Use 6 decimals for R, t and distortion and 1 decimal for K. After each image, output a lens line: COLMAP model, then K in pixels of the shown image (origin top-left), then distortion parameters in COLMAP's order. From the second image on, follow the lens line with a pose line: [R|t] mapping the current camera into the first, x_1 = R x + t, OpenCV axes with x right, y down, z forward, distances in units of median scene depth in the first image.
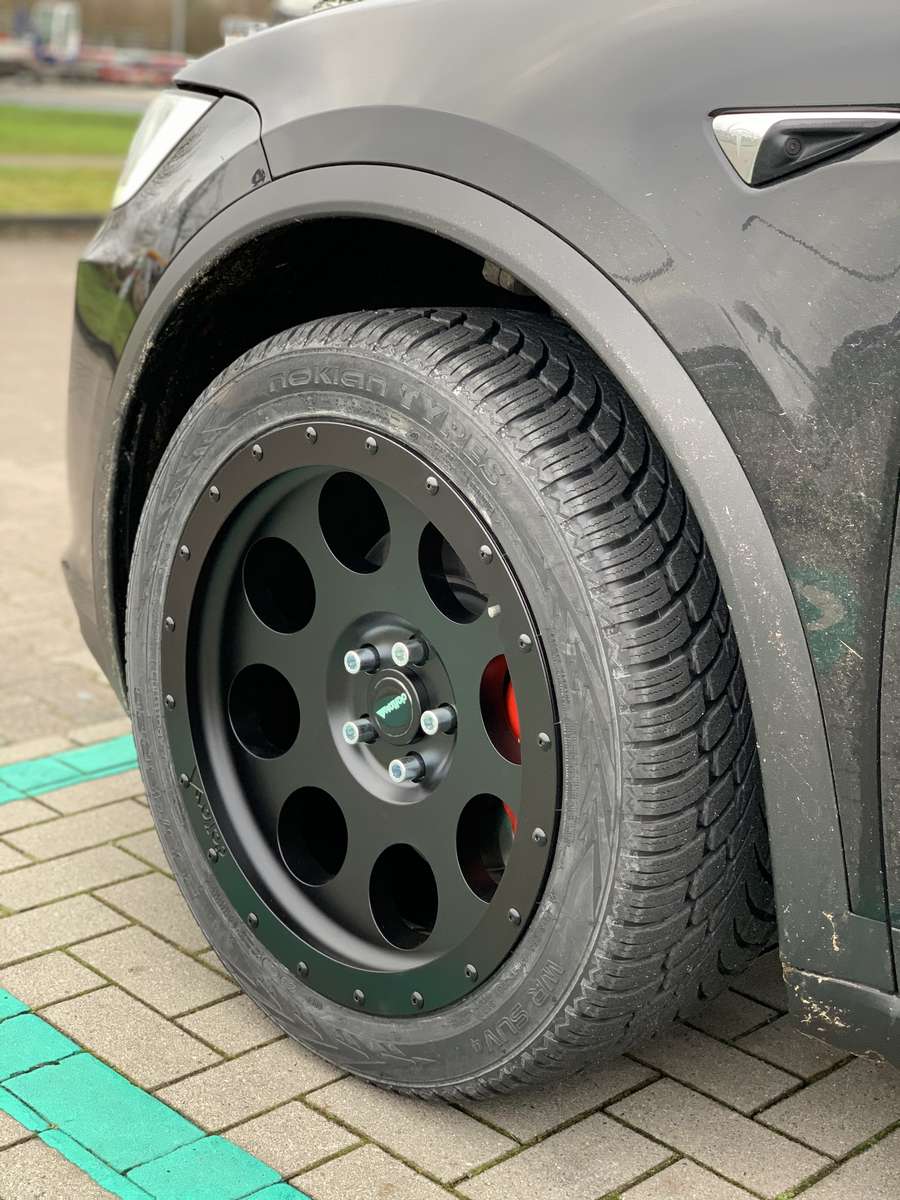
lens RADIAL K [[1721.9, 0, 450.0], [0, 1721.9, 600.0], [0, 0, 1]] dist [-0.150184, 1.359891]
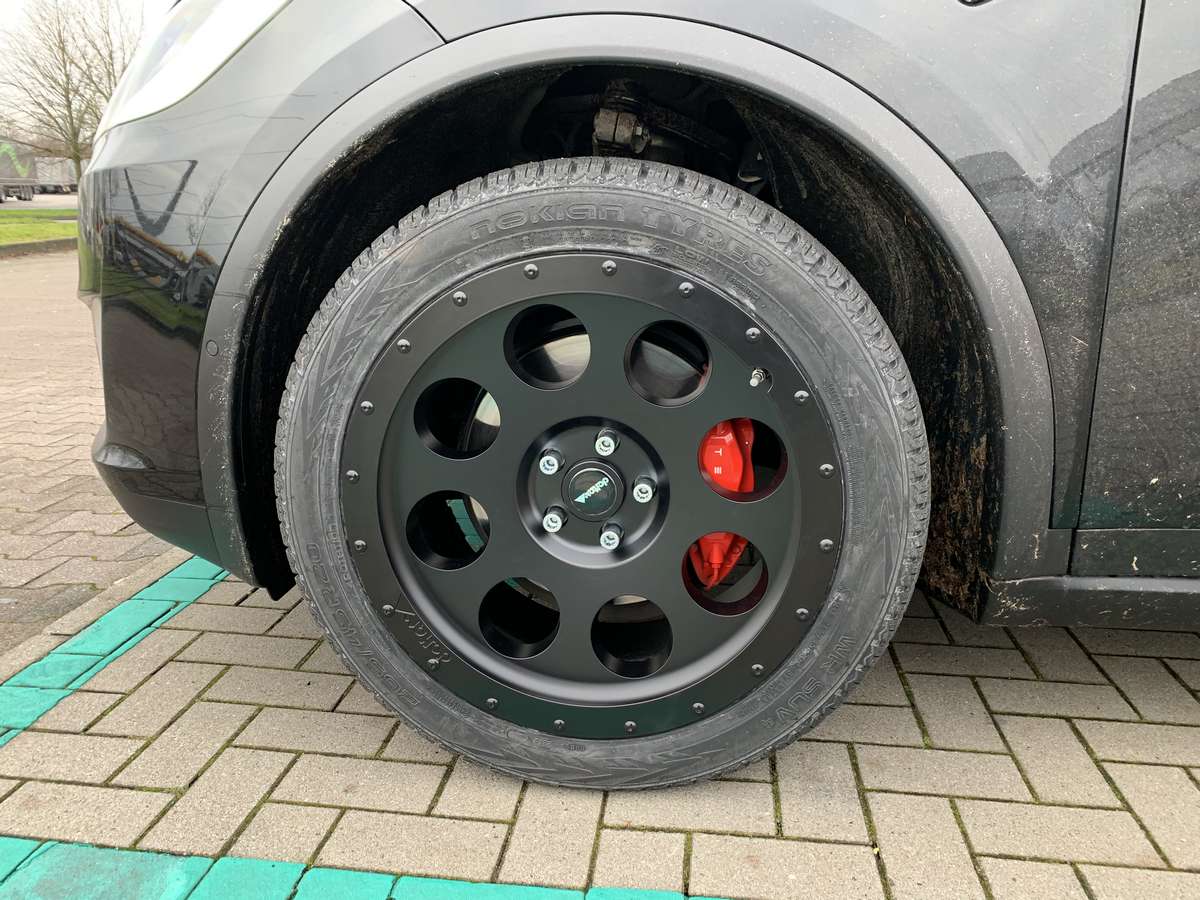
lens RADIAL K [[900.5, 0, 600.0], [0, 900.5, 450.0], [0, 0, 1]] dist [0.022844, -0.011002]
pose [[0.797109, -0.214978, 0.564271, -0.414264], [0.205124, 0.975311, 0.081812, -0.019985], [-0.567927, 0.050532, 0.821526, 0.499331]]
